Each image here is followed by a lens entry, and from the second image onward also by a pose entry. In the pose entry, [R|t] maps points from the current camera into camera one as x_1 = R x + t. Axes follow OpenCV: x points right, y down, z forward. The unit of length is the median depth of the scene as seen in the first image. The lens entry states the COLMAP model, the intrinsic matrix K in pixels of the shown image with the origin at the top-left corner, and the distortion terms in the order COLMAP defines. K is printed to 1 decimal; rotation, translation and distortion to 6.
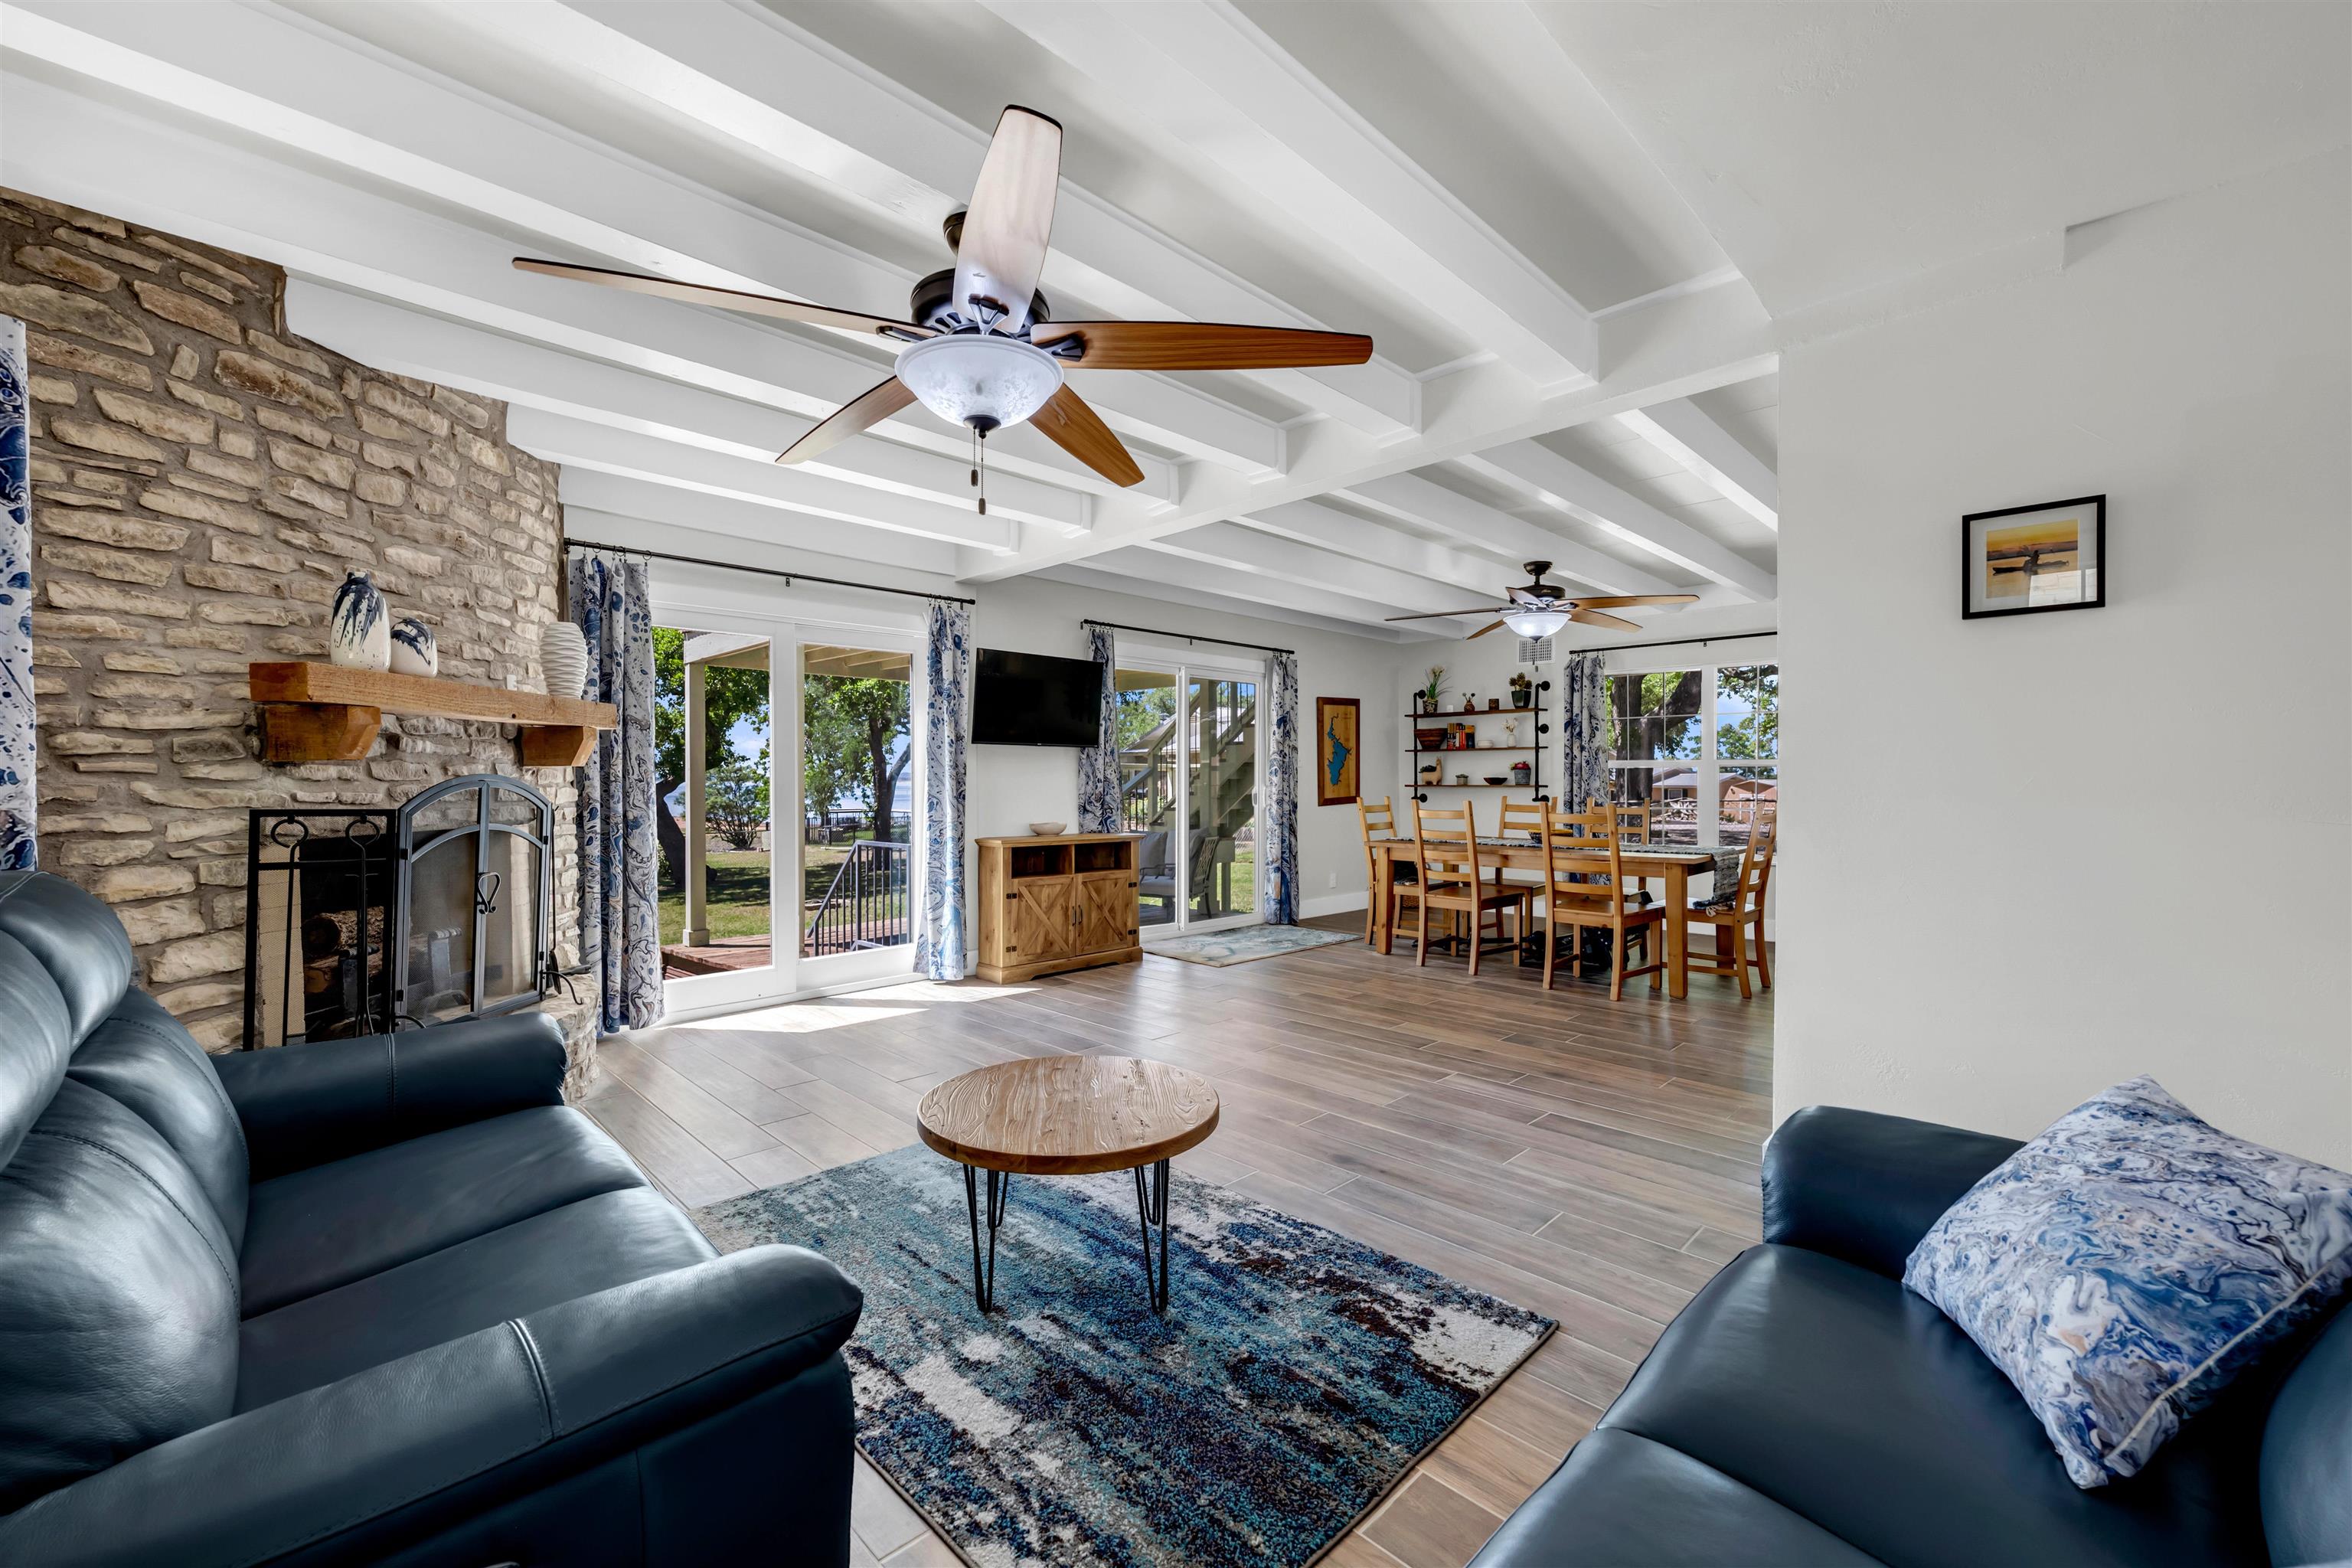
lens RADIAL K [[935.5, 0, 1177.6], [0, 935.5, 781.1], [0, 0, 1]] dist [-0.007764, 0.001296]
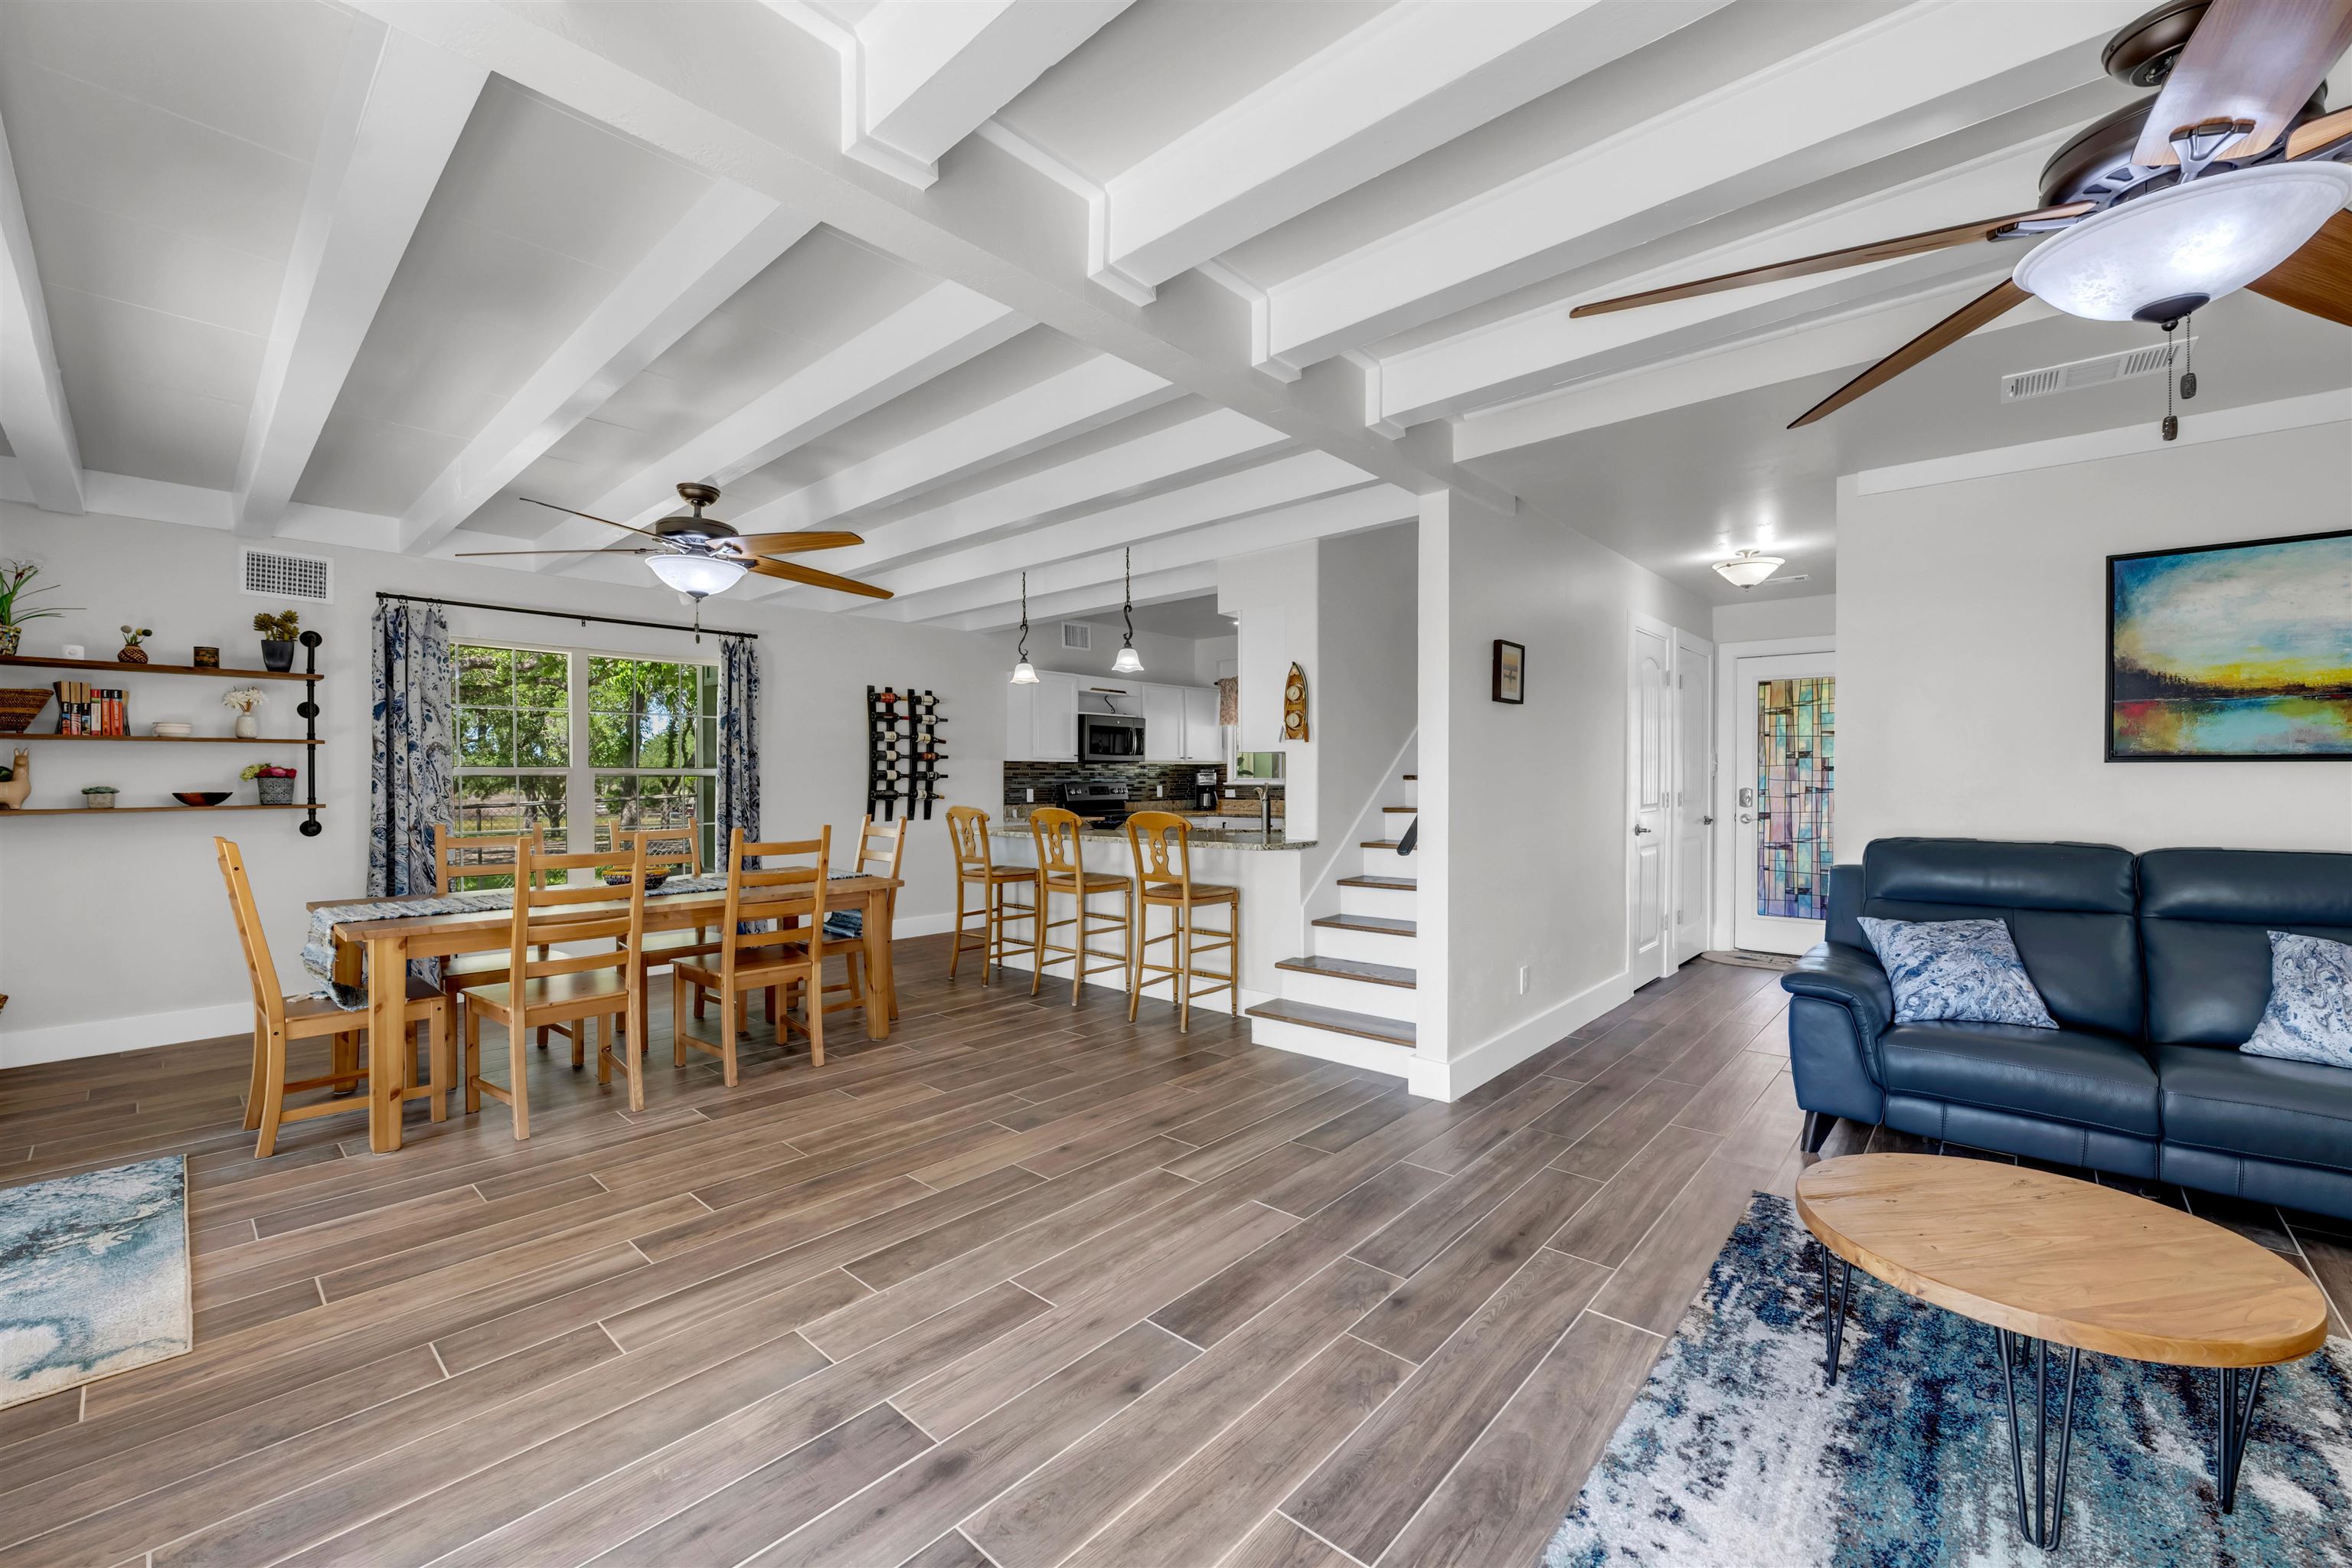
lens RADIAL K [[935.5, 0, 1166.0], [0, 935.5, 786.6], [0, 0, 1]] dist [-0.007764, 0.001296]
pose [[-0.048455, -0.008674, 0.998788, -0.354829], [0.003065, 0.999956, 0.008832, -0.015553], [-0.998821, 0.003489, -0.048426, 0.733246]]
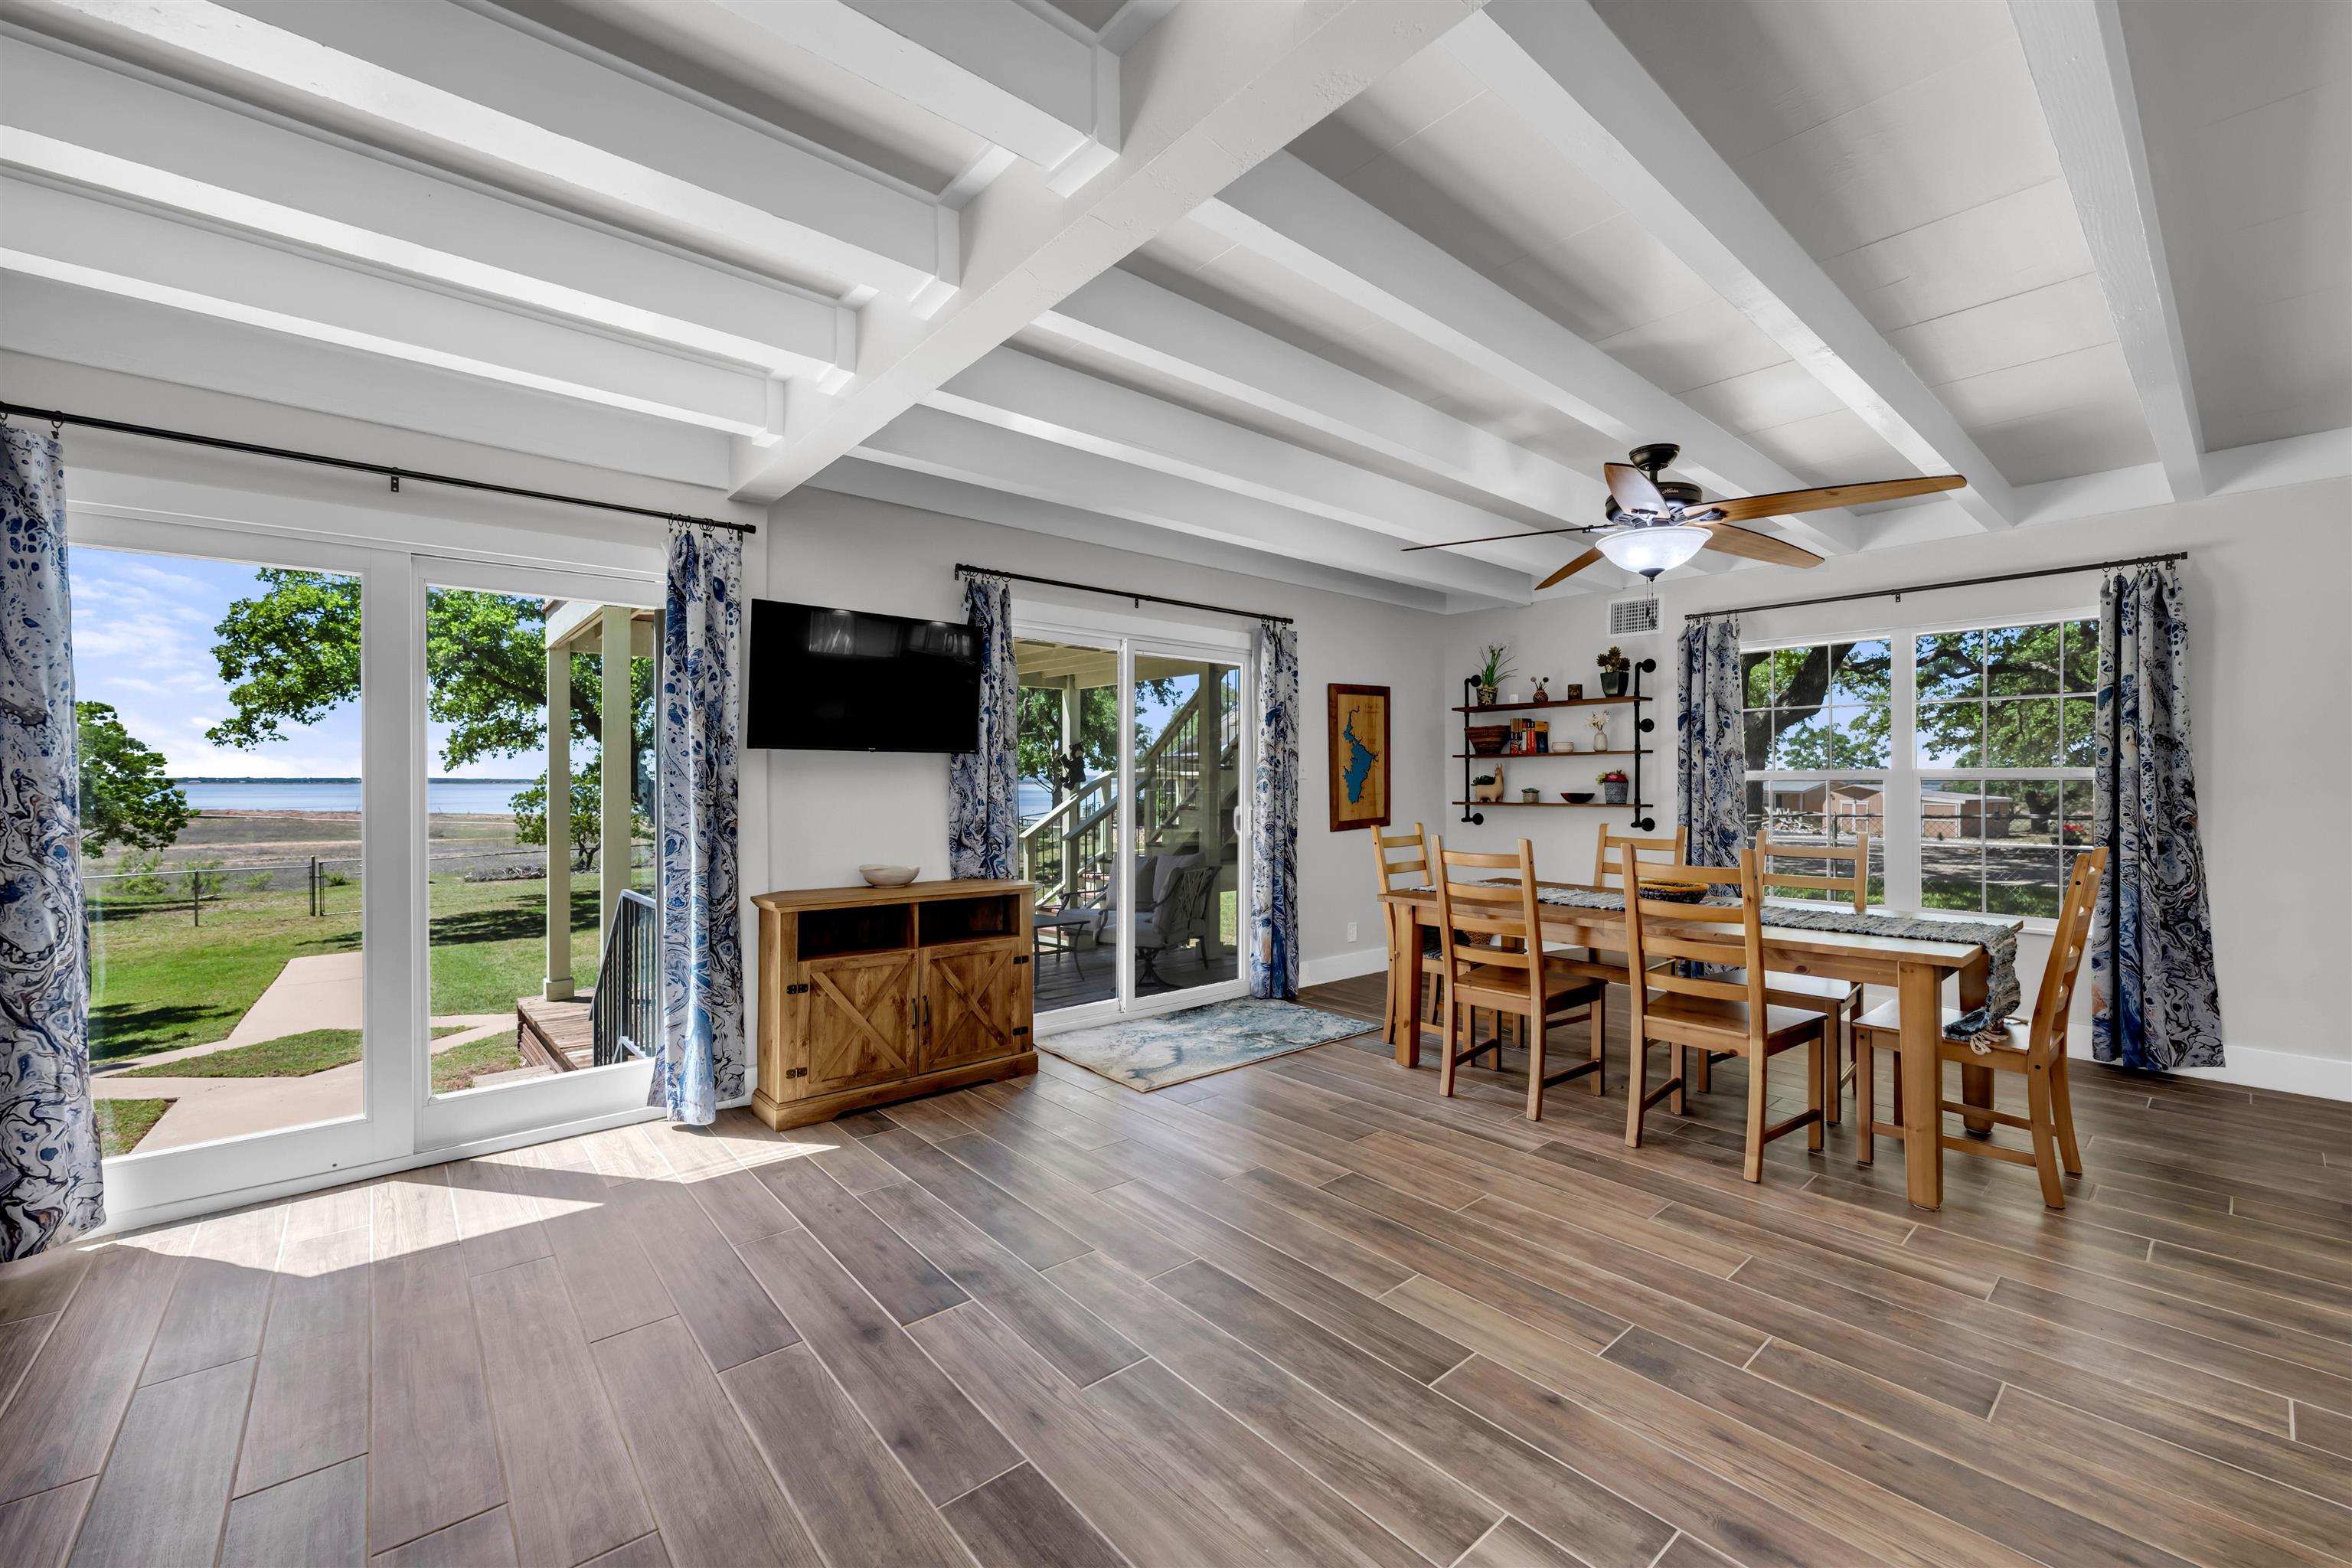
lens RADIAL K [[935.5, 0, 1178.1], [0, 935.5, 780.4], [0, 0, 1]] dist [-0.007764, 0.001296]
pose [[0.997593, -0.000074, -0.069335, 0.127162], [-0.000264, 0.999988, -0.004872, -0.015592], [0.069334, 0.004878, 0.997582, 0.399916]]
